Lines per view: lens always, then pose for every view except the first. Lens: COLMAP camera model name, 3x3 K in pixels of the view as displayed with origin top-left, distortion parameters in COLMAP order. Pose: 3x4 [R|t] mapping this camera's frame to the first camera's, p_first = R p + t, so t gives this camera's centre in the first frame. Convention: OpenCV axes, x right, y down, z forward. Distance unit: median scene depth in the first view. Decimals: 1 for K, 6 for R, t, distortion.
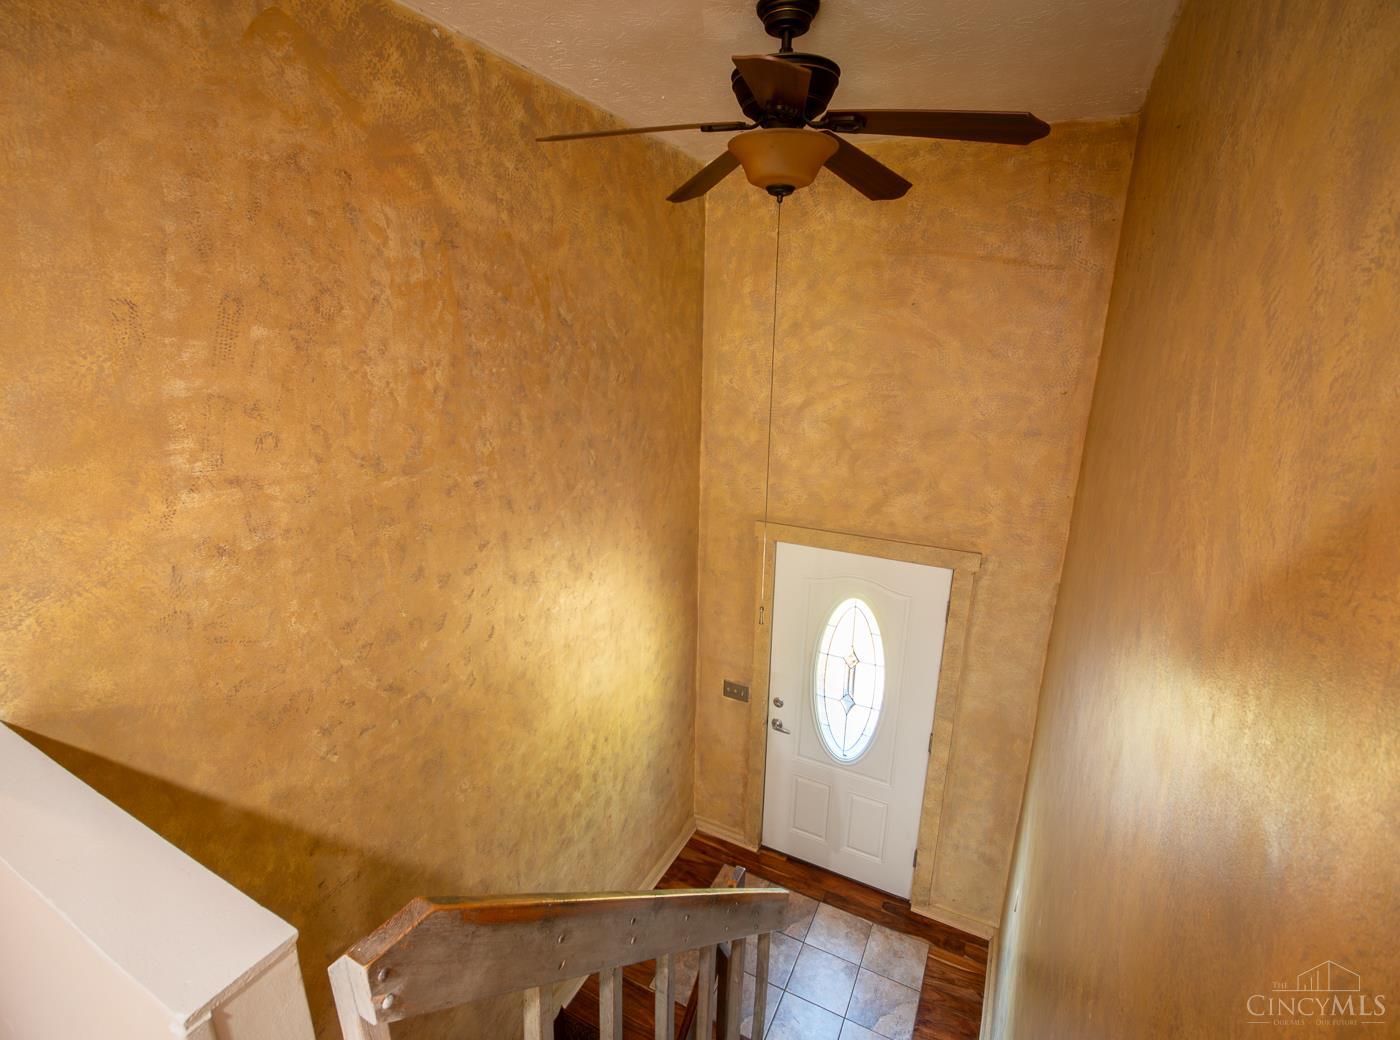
lens RADIAL K [[650.2, 0, 696.3], [0, 650.2, 517.5], [0, 0, 1]] dist [-0.016612, -0.001323]
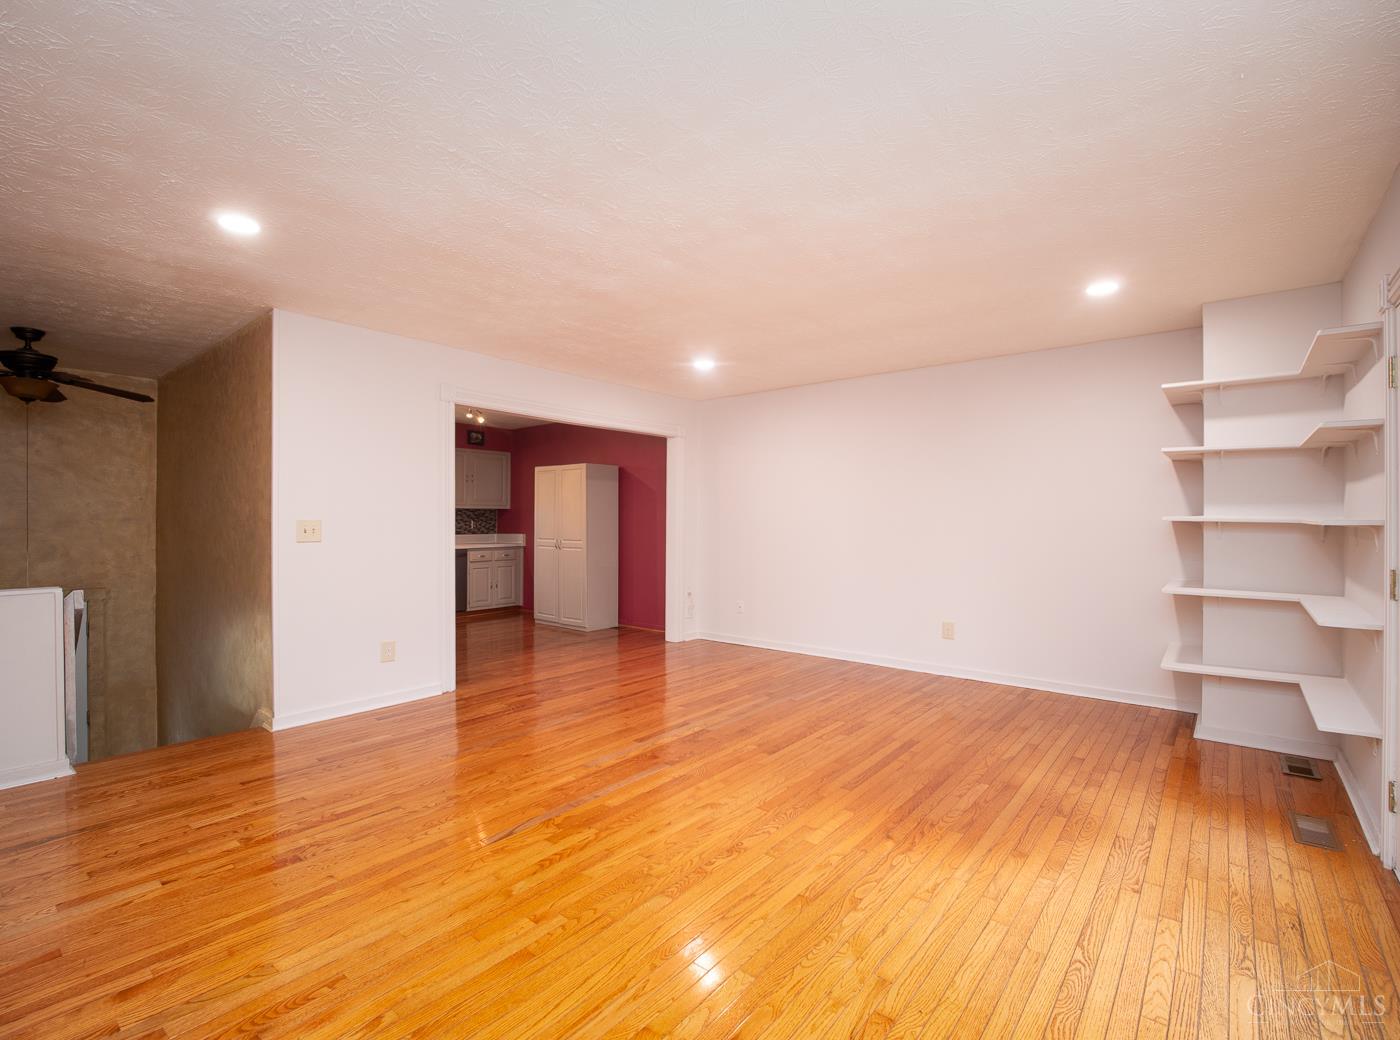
lens RADIAL K [[650.2, 0, 691.2], [0, 650.2, 522.3], [0, 0, 1]] dist [-0.016612, -0.001323]
pose [[0.212715, -0.019625, 0.976917, -1.310710], [0.258913, 0.965192, -0.036986, 0.507440], [-0.942187, 0.260804, 0.210392, -1.314830]]
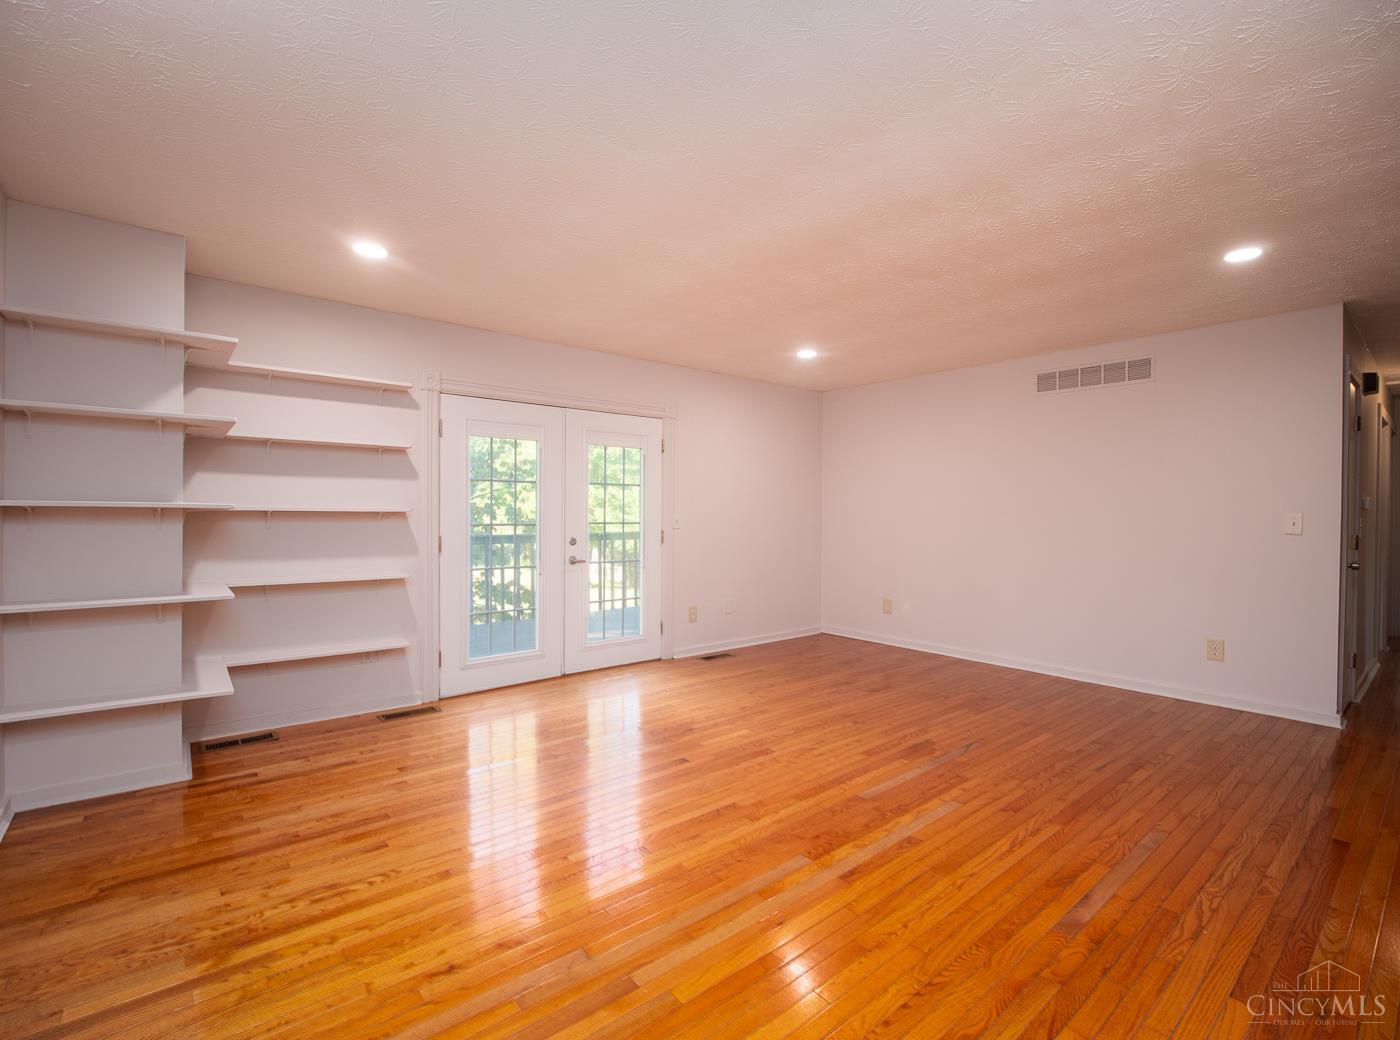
lens RADIAL K [[650.2, 0, 694.8], [0, 650.2, 522.7], [0, 0, 1]] dist [-0.016612, -0.001323]
pose [[-0.391807, 0.002775, -0.920043, 1.384324], [-0.255853, 0.960223, 0.111853, 0.395677], [0.883757, 0.279221, -0.375512, -0.775625]]
